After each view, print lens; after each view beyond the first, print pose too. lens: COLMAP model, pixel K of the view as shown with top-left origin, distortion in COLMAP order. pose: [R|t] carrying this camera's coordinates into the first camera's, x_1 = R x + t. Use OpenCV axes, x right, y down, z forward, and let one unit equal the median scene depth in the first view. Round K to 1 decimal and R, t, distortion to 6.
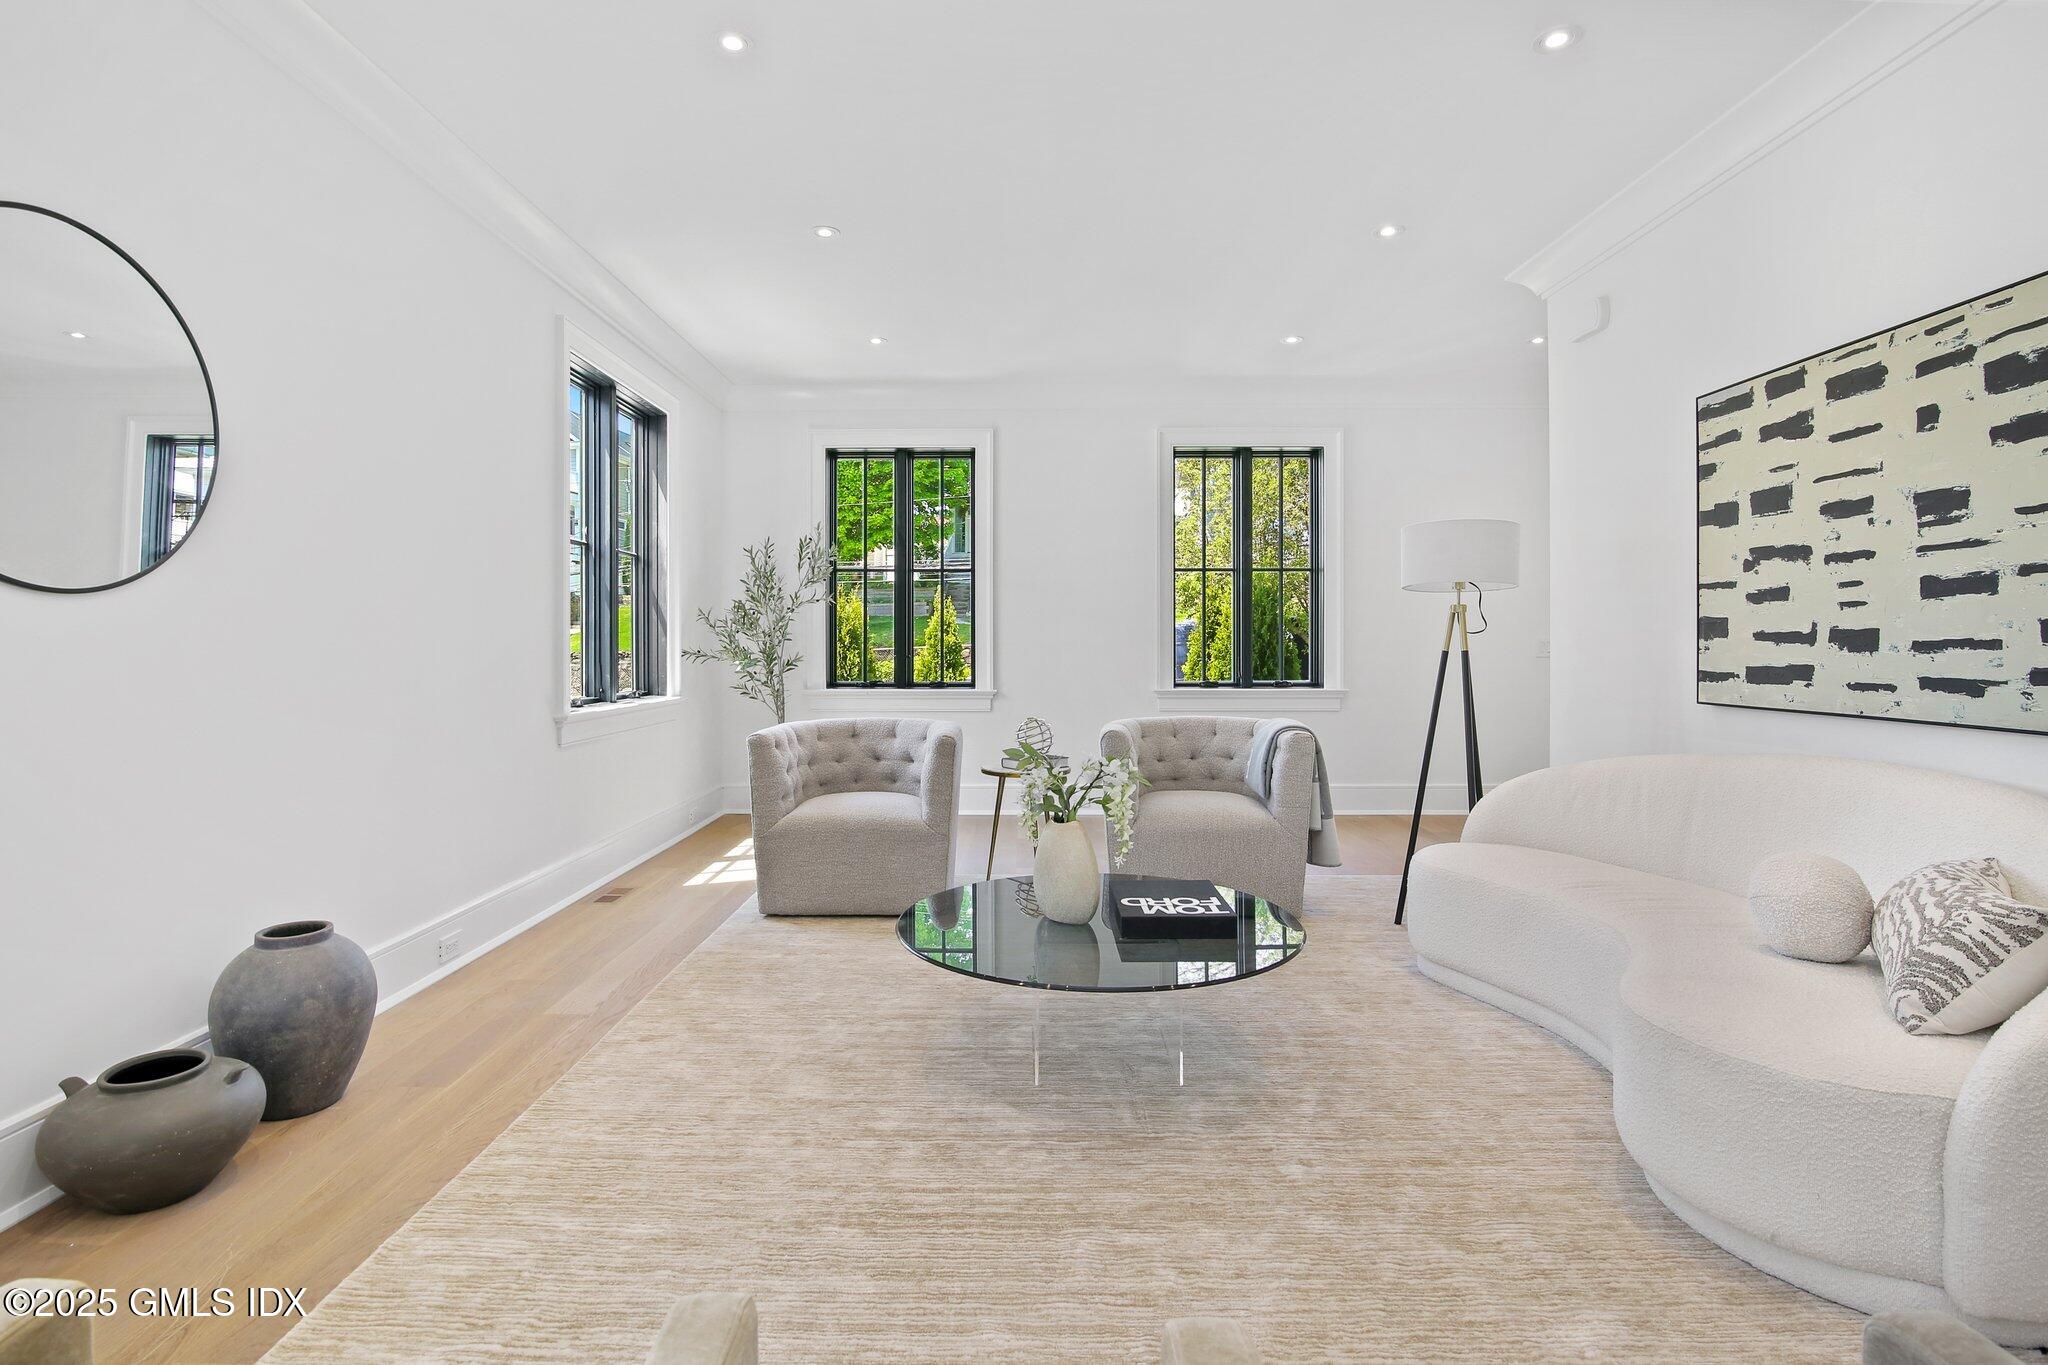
lens RADIAL K [[942.4, 0, 1018.8], [0, 942.4, 636.7], [0, 0, 1]] dist [-0.023366, 0.001035]
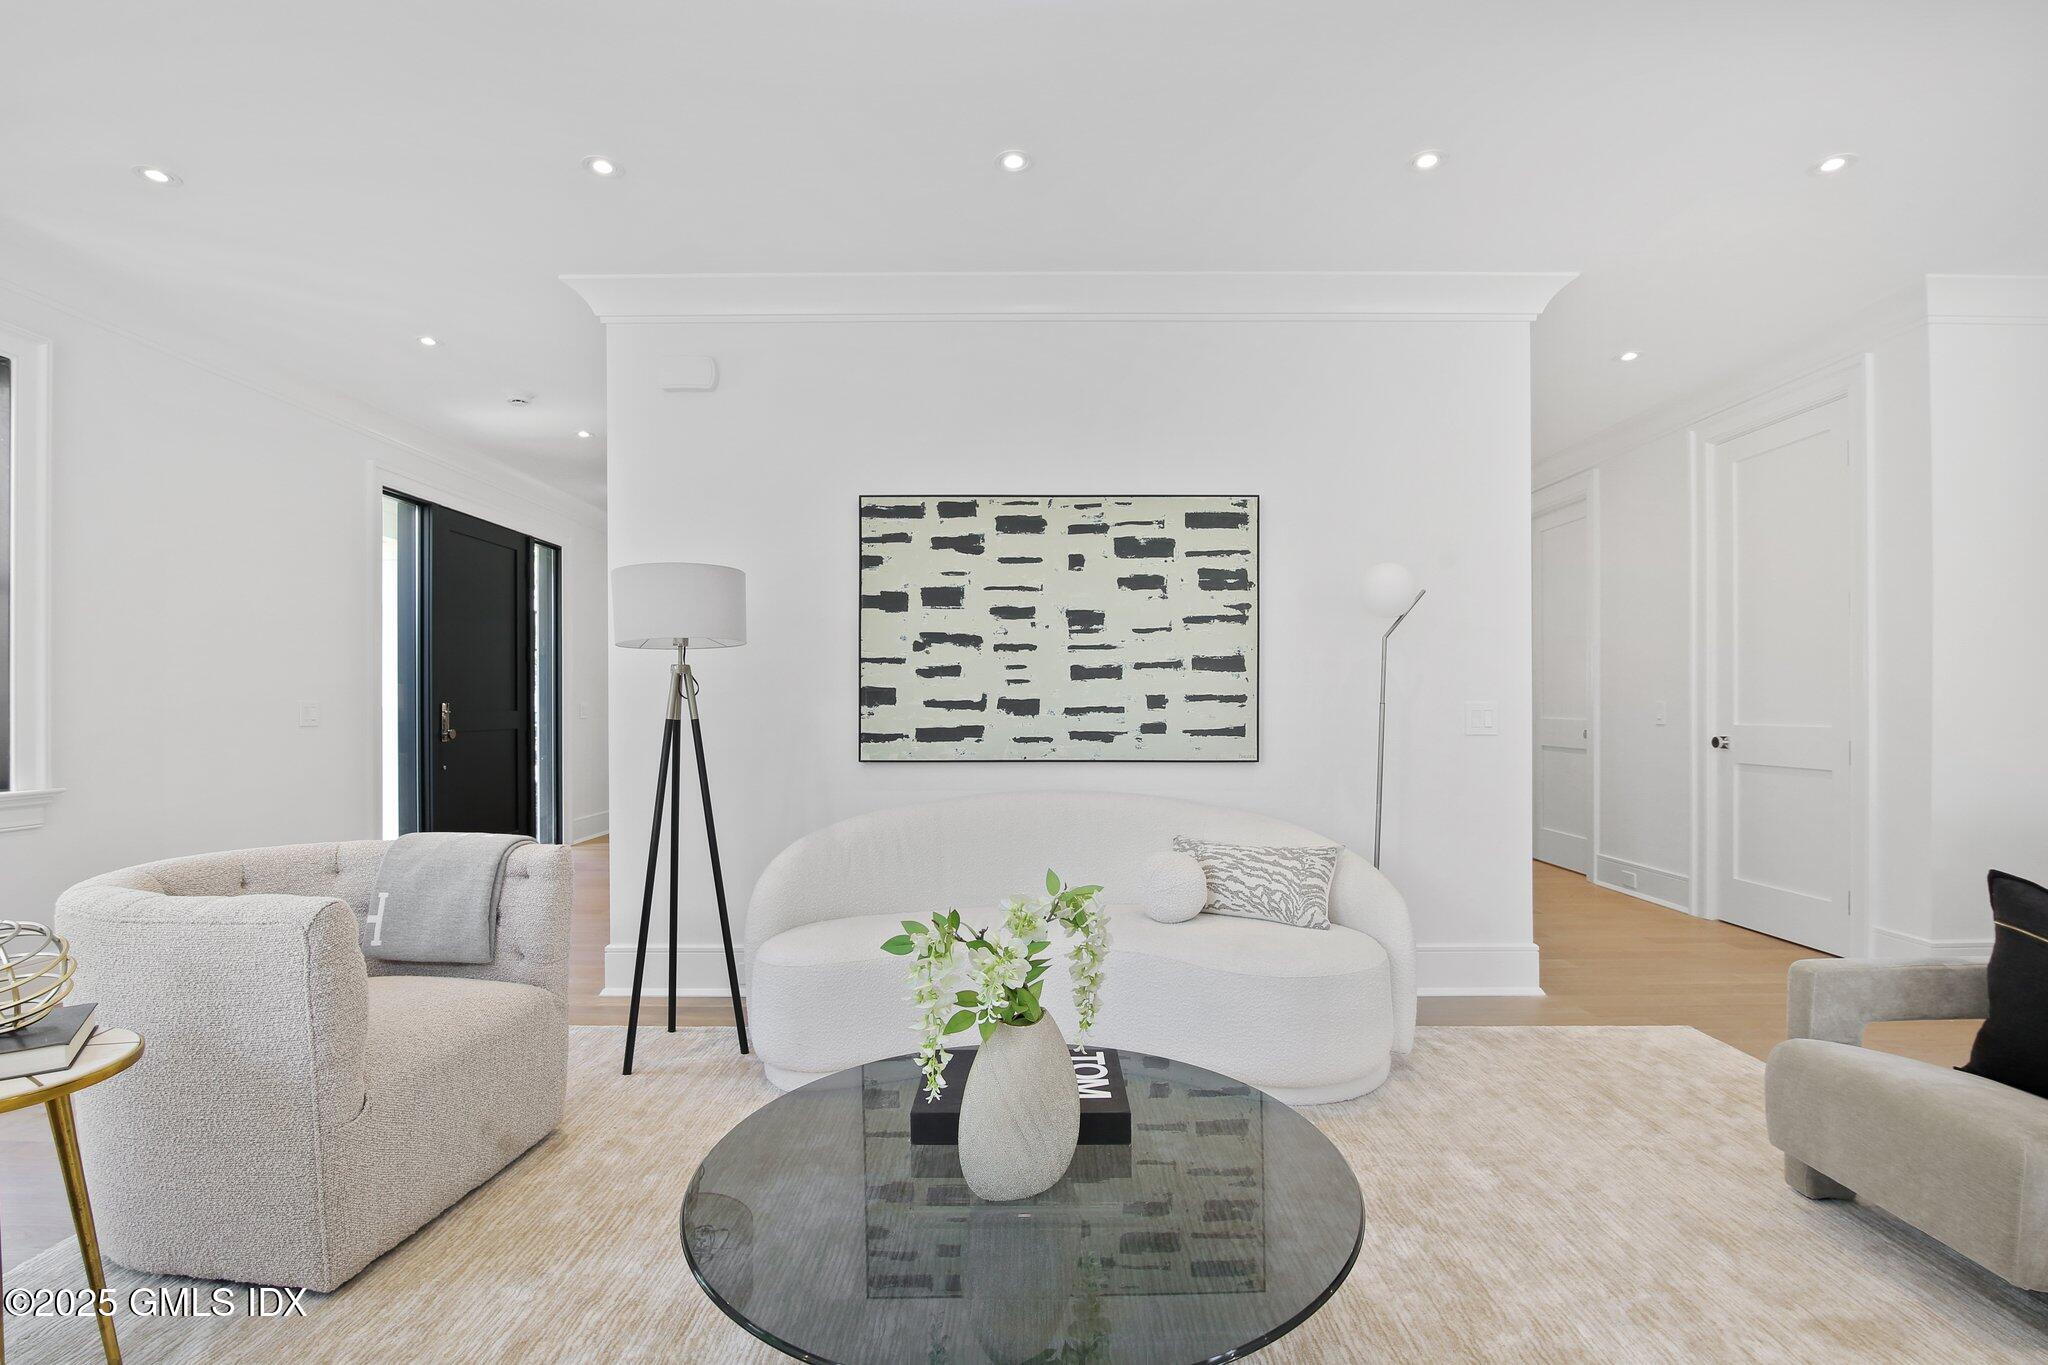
lens RADIAL K [[942.4, 0, 1028.7], [0, 942.4, 697.1], [0, 0, 1]] dist [-0.023366, 0.001035]
pose [[0.017761, 0.005352, 0.999828, -0.503846], [-0.005027, 0.999974, -0.005264, -0.003612], [-0.999830, -0.004932, 0.017787, 0.908596]]
